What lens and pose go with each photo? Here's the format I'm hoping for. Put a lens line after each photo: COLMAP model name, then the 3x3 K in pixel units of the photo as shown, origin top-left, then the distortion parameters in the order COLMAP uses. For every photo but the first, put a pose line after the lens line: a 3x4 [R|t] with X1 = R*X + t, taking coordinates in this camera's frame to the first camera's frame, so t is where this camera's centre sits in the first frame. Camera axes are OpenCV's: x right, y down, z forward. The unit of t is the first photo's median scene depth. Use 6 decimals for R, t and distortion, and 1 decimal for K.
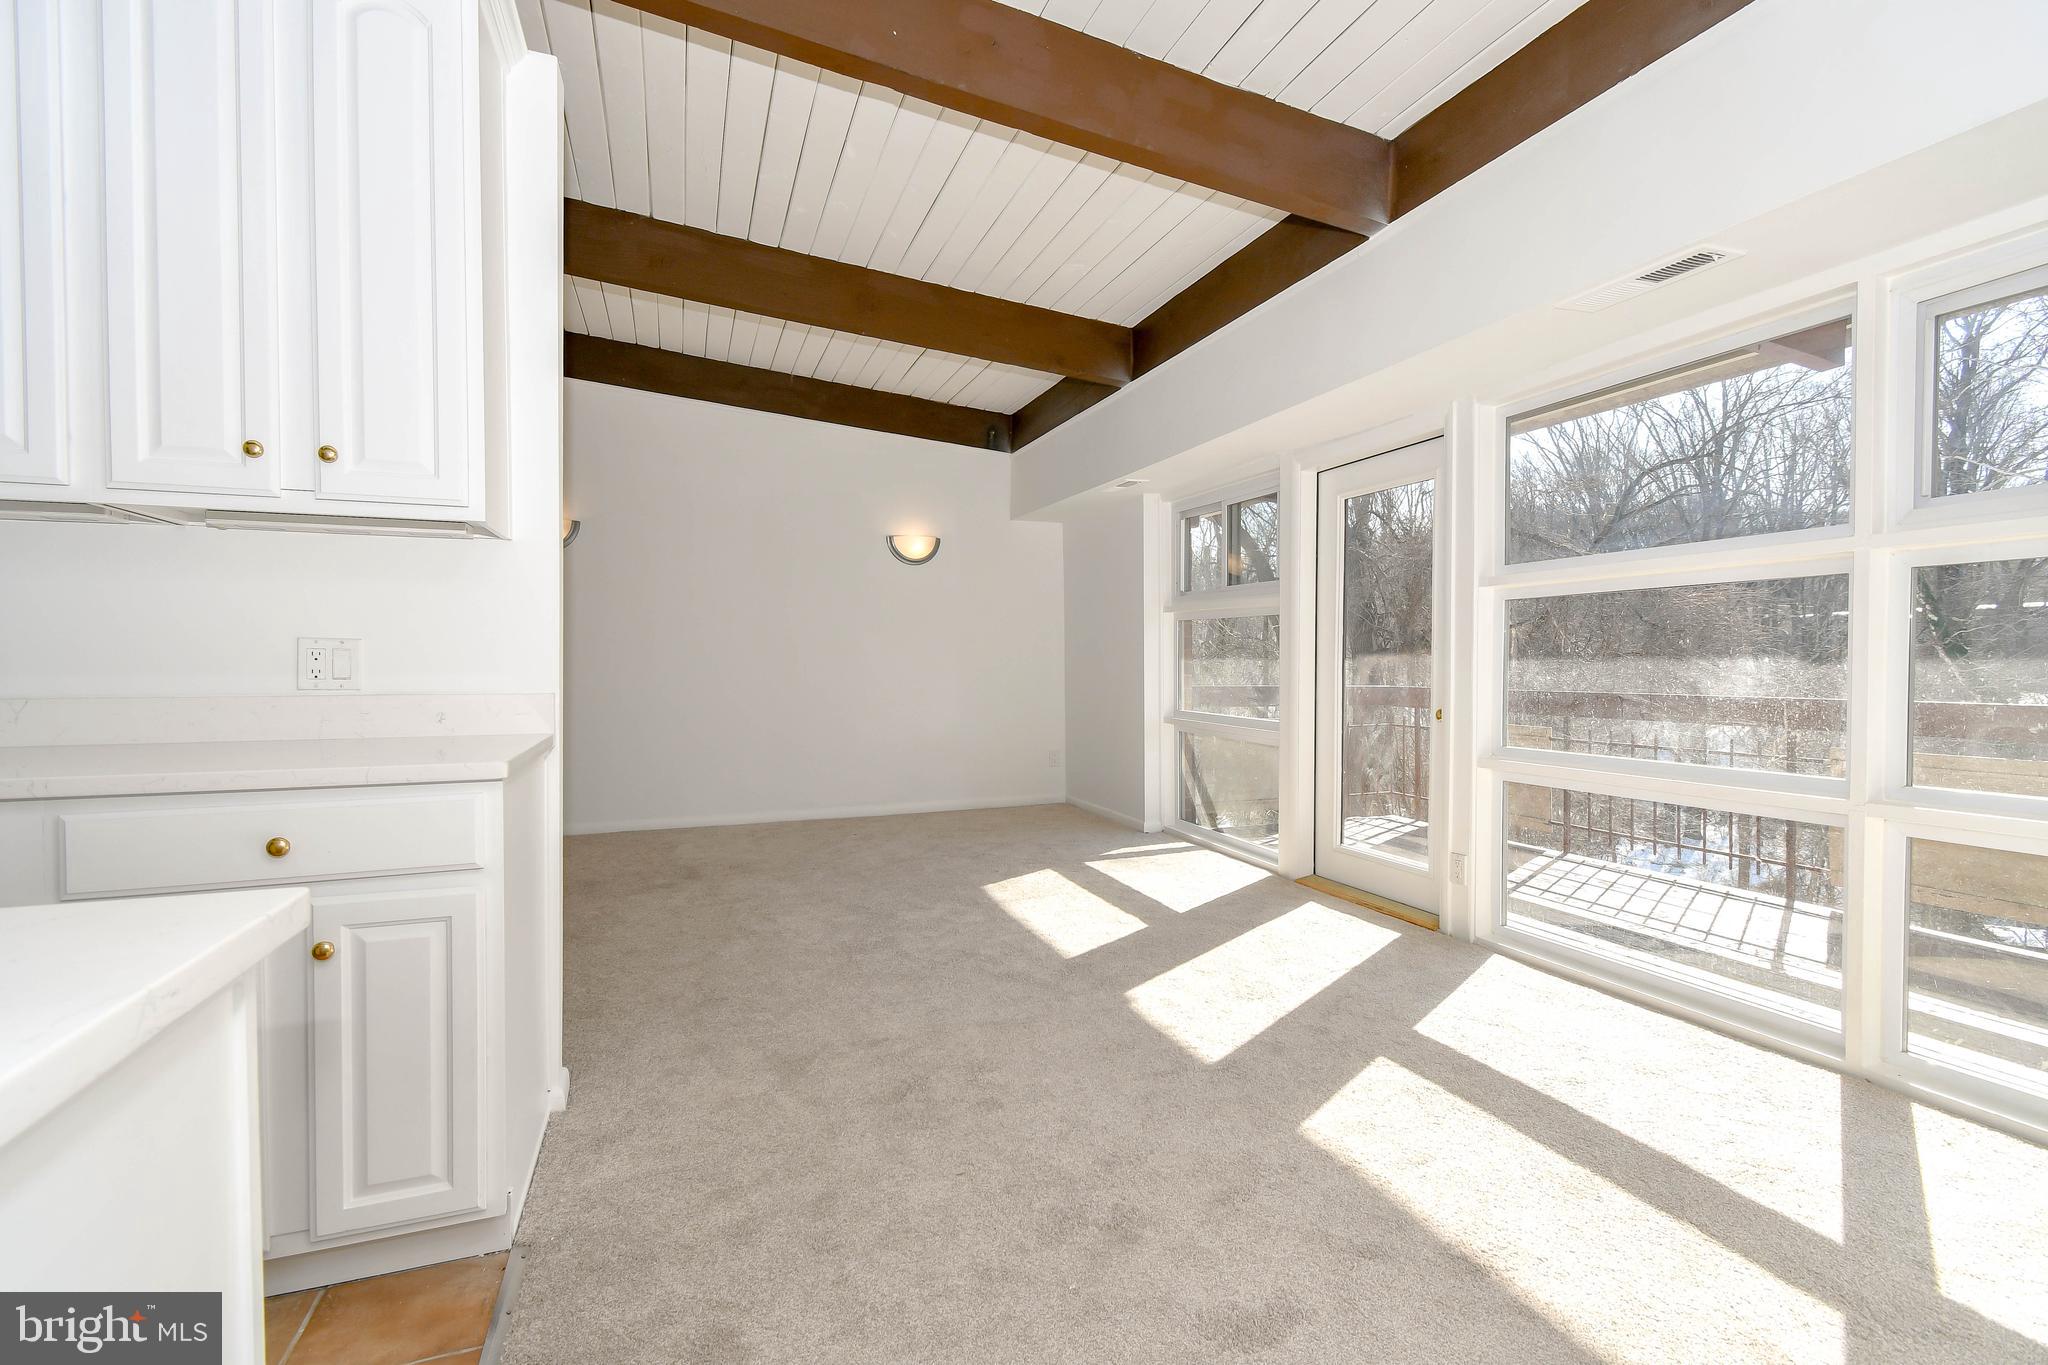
lens RADIAL K [[897.5, 0, 1029.9], [0, 897.5, 682.4], [0, 0, 1]] dist [0.004499, -0.002890]
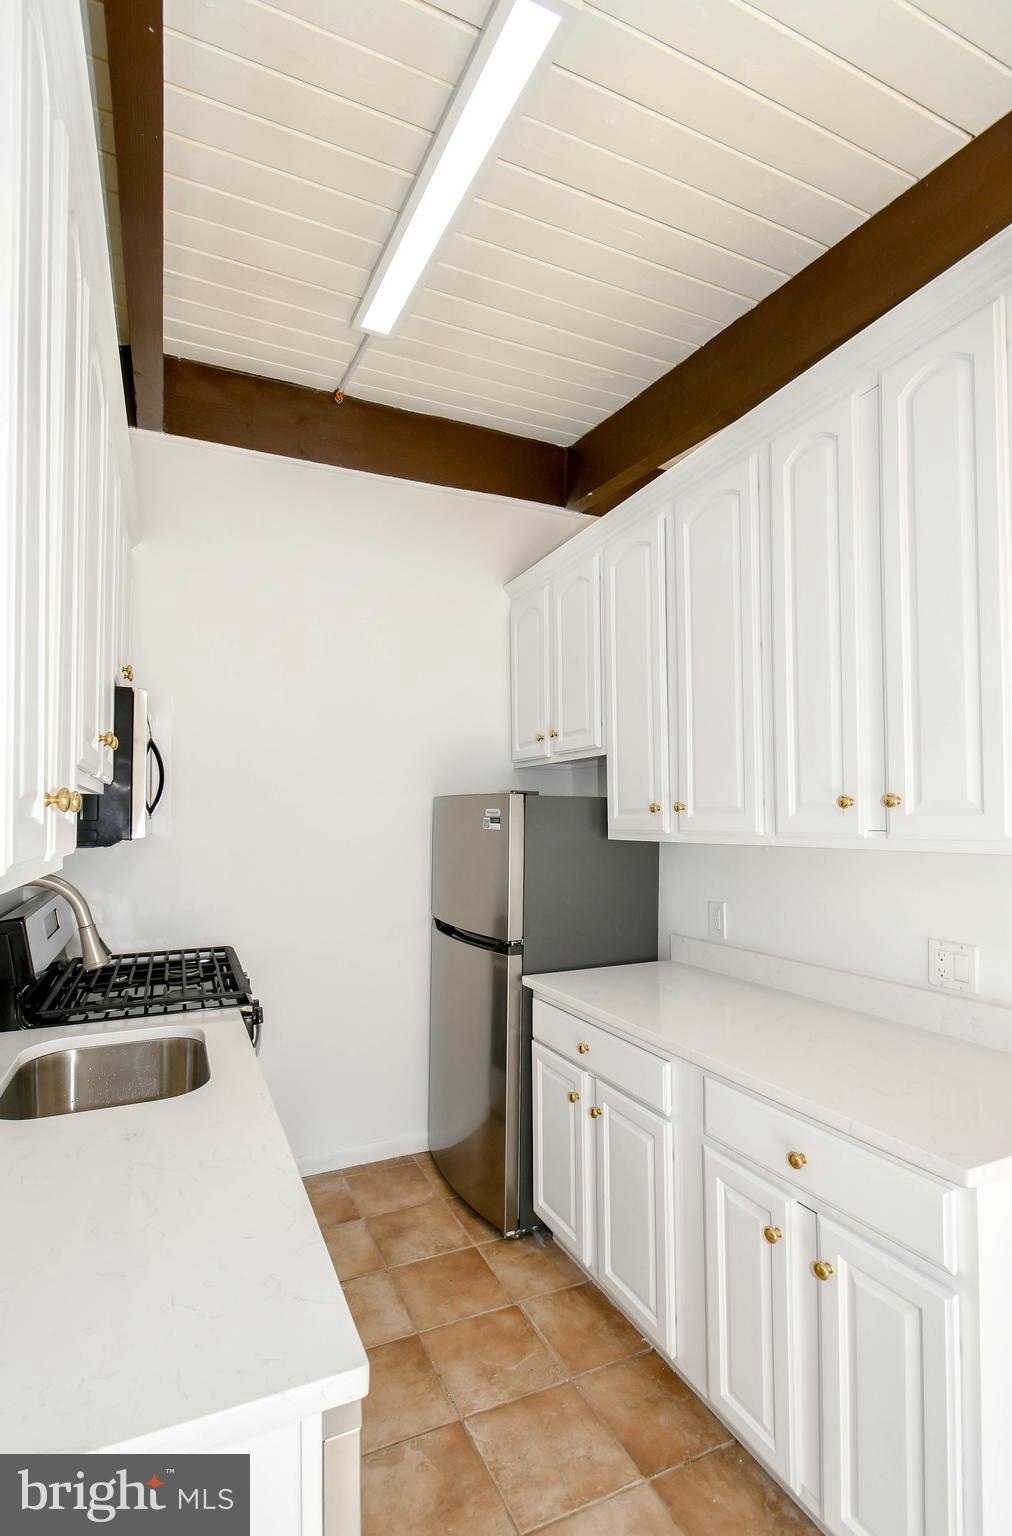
lens RADIAL K [[706.6, 0, 474.1], [0, 706.6, 805.1], [0, 0, 1]] dist [-0.005989, -0.000500]
pose [[0.030142, -0.027264, -0.999174, 0.042478], [-0.016826, 0.999472, -0.027780, -0.111378], [0.999404, 0.017649, 0.029667, 0.234493]]
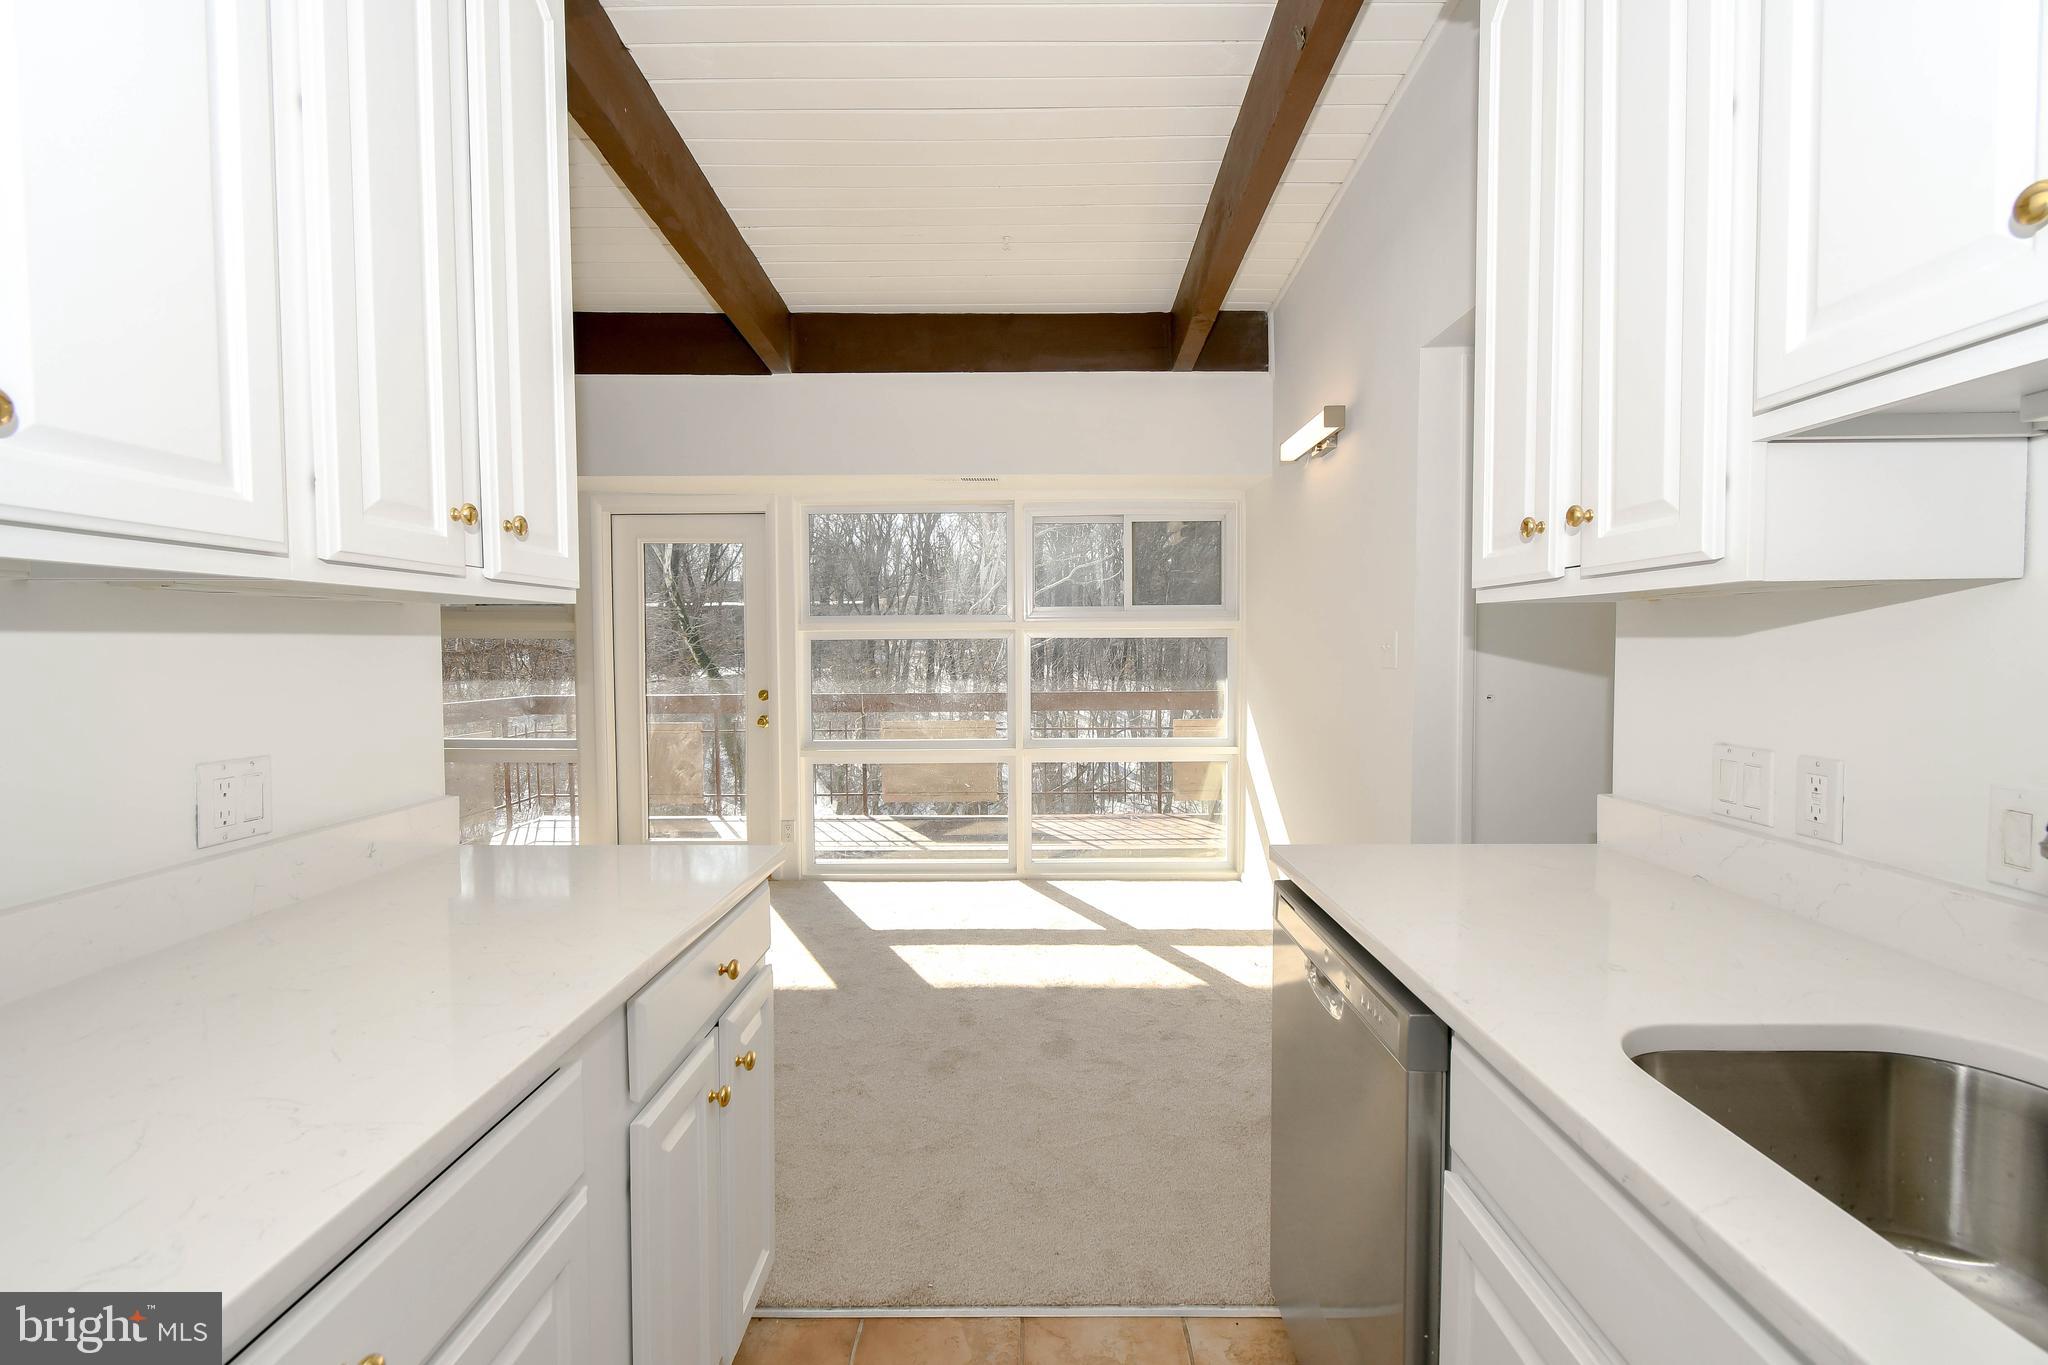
lens RADIAL K [[897.5, 0, 1021.8], [0, 897.5, 678.8], [0, 0, 1]] dist [0.004499, -0.002890]
pose [[0.372383, -0.039700, 0.927230, -0.706081], [0.025315, 0.999147, 0.032613, -0.068915], [-0.927734, 0.011329, 0.373070, 0.145282]]
